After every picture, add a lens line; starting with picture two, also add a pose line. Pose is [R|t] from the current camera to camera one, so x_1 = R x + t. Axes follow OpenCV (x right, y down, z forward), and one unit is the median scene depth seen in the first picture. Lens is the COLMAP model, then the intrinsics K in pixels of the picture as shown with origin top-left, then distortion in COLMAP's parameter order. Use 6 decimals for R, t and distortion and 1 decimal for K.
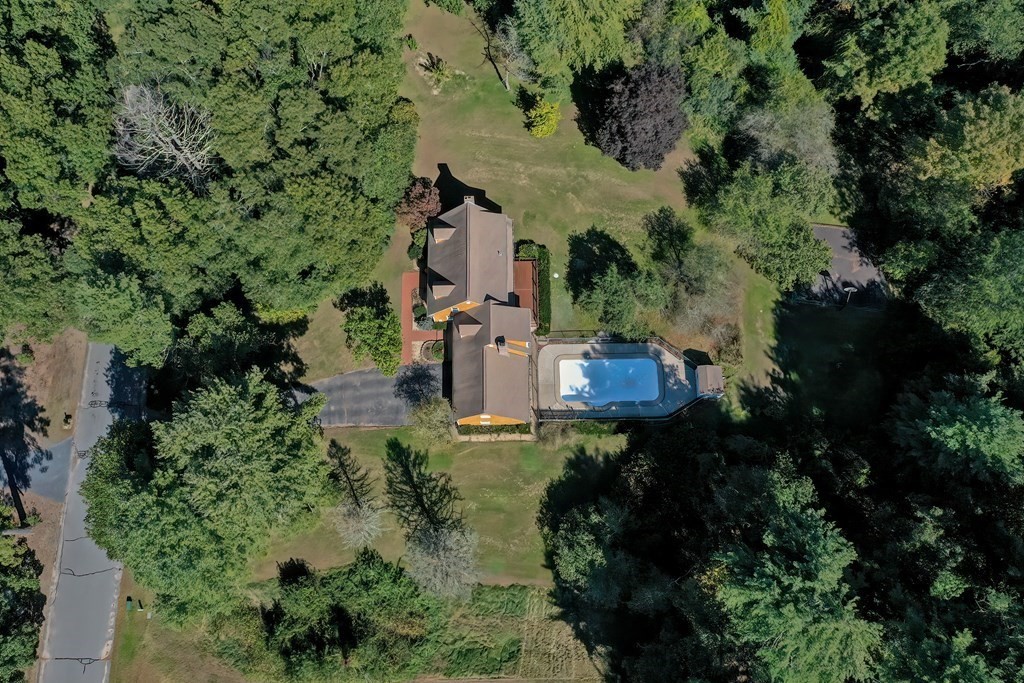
lens RADIAL K [[803.2, 0, 512.3], [0, 803.2, 344.4], [0, 0, 1]] dist [-0.035249, -0.003587]
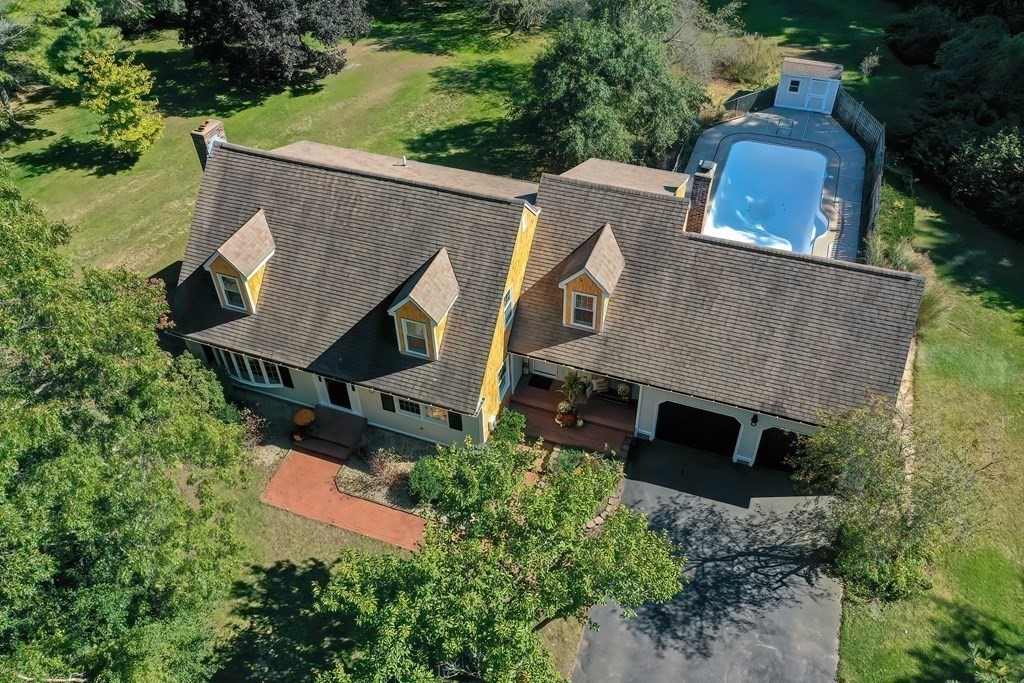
lens RADIAL K [[803.2, 0, 519.9], [0, 803.2, 342.1], [0, 0, 1]] dist [-0.035249, -0.003587]
pose [[0.349204, -0.624178, 0.698898, -0.281790], [0.896284, 0.440083, -0.054795, -0.017091], [-0.273371, 0.645545, 0.713120, 0.791378]]
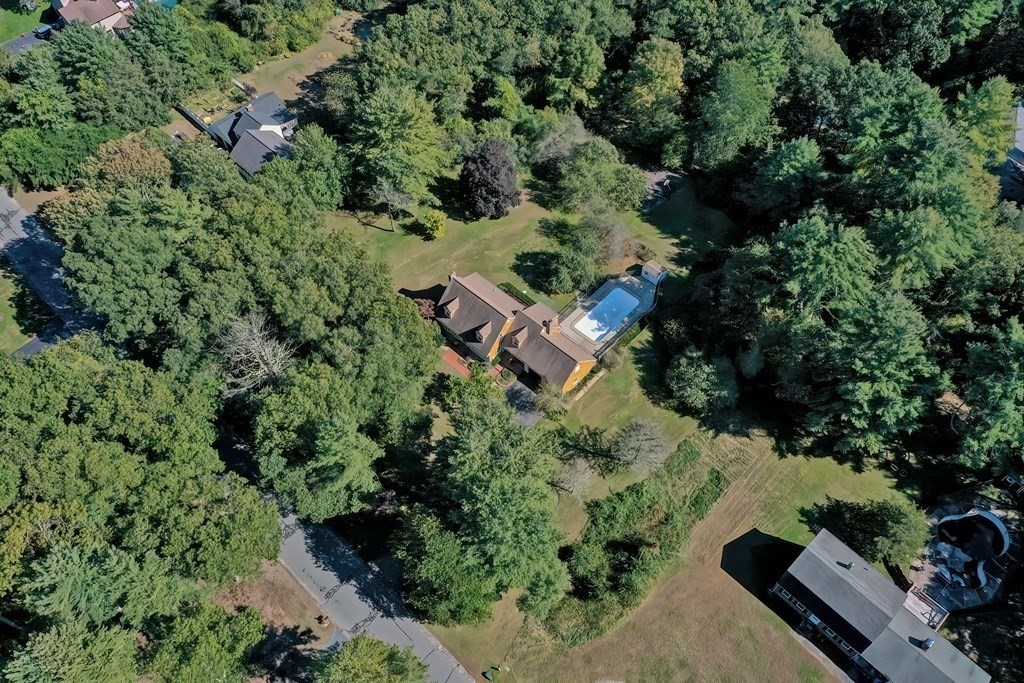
lens RADIAL K [[803.2, 0, 510.1], [0, 803.2, 340.1], [0, 0, 1]] dist [-0.035249, -0.003587]
pose [[0.689374, -0.583384, 0.429449, -0.640810], [0.690780, 0.707923, -0.147201, 0.169367], [-0.218142, 0.398132, 0.891013, -0.205162]]
